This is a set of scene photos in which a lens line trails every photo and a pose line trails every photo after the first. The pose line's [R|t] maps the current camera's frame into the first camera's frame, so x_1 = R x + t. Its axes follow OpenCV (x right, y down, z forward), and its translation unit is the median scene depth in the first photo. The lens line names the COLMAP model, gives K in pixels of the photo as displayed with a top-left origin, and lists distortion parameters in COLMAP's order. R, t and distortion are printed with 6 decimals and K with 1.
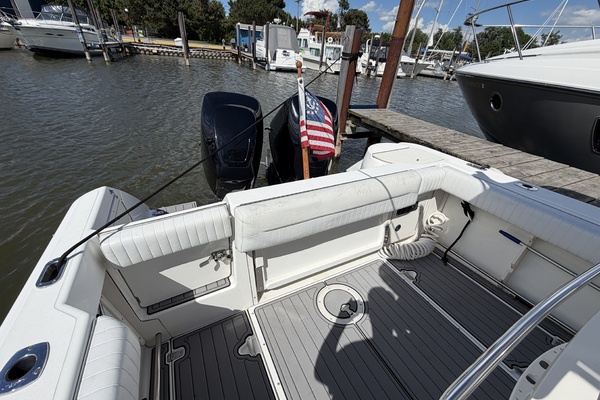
lens RADIAL K [[241.8, 0, 300.5], [0, 241.8, 199.7], [0, 0, 1]] dist [0.000752, 0.000695]
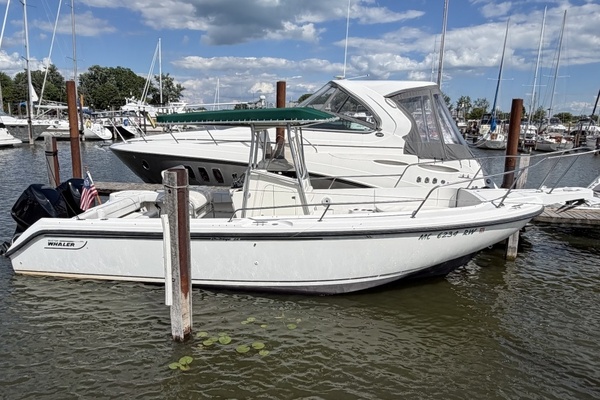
lens RADIAL K [[450.4, 0, 296.2], [0, 450.4, 200.0], [0, 0, 1]] dist [-0.043827, -0.004411]
pose [[0.553693, -0.219965, 0.803143, -0.193164], [0.454984, 0.887701, -0.070546, 0.083595], [-0.697433, 0.404478, 0.591595, -0.240794]]
